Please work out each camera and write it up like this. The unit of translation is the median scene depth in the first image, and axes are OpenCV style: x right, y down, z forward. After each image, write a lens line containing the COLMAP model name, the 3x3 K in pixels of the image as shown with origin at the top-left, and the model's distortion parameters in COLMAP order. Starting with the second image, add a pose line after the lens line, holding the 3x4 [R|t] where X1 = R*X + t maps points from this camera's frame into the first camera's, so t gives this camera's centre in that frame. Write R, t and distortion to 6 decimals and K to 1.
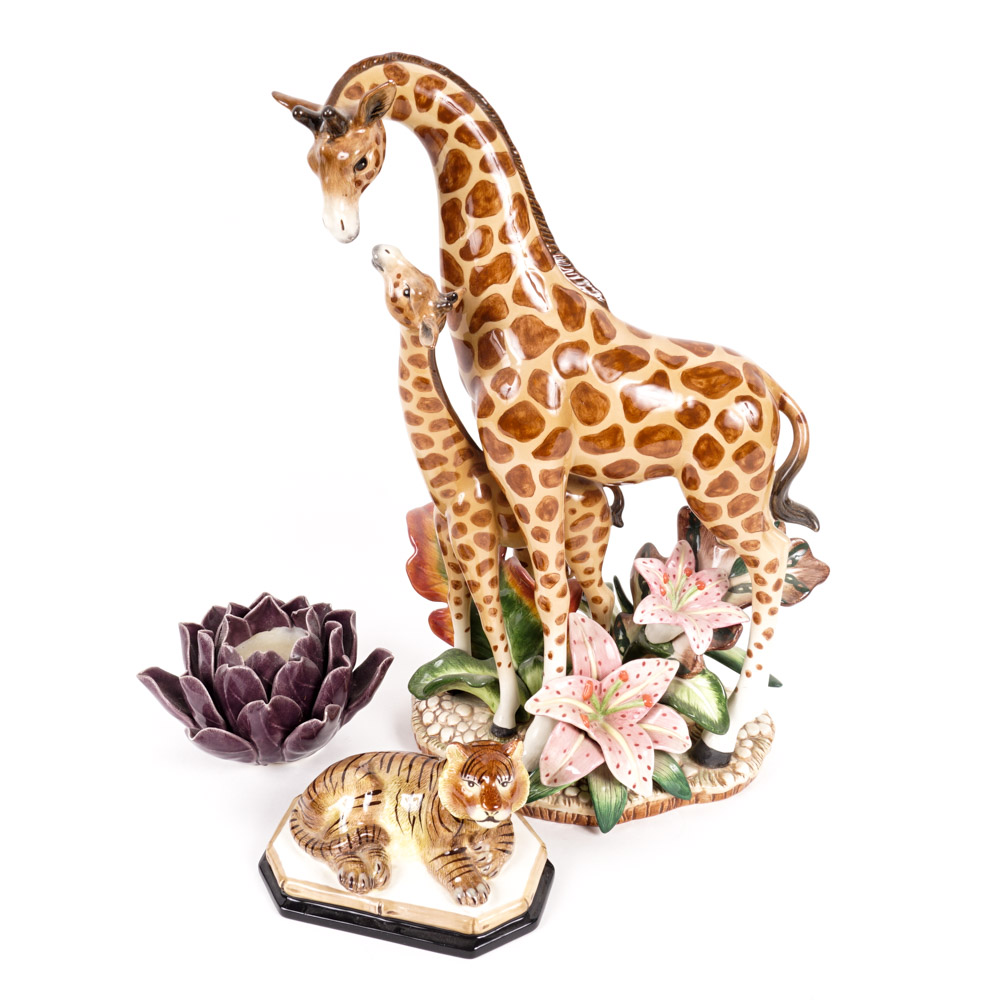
lens RADIAL K [[1338.2, 0, 449.9], [0, 1338.2, 514.4], [0, 0, 1]] dist [-0.089392, 0.000000]
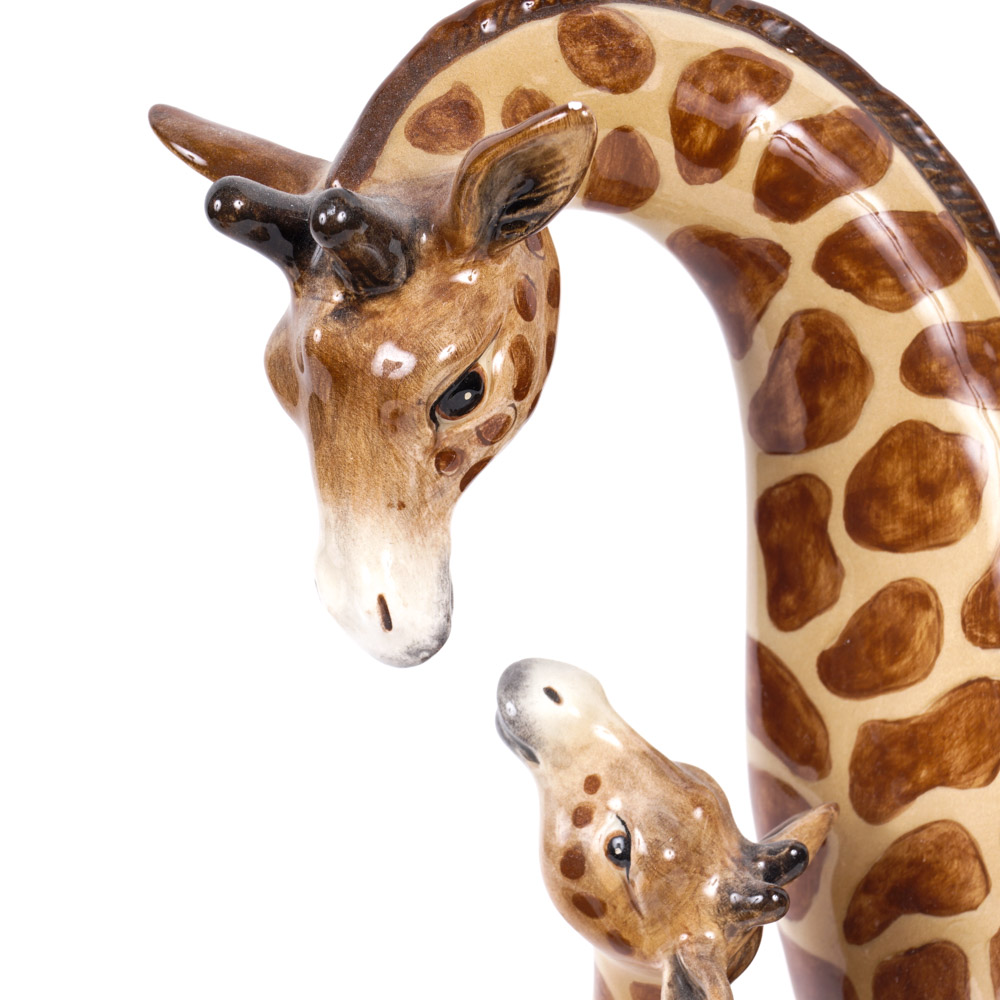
lens RADIAL K [[2802.1, 0, 500.7], [0, 2802.1, 507.9], [0, 0, 1]] dist [-0.019992, 0.000000]
pose [[0.994829, 0.031117, -0.096682, -0.002983], [-0.038878, 0.996080, -0.079459, -0.163886], [0.093830, 0.082807, 0.992139, 0.370933]]
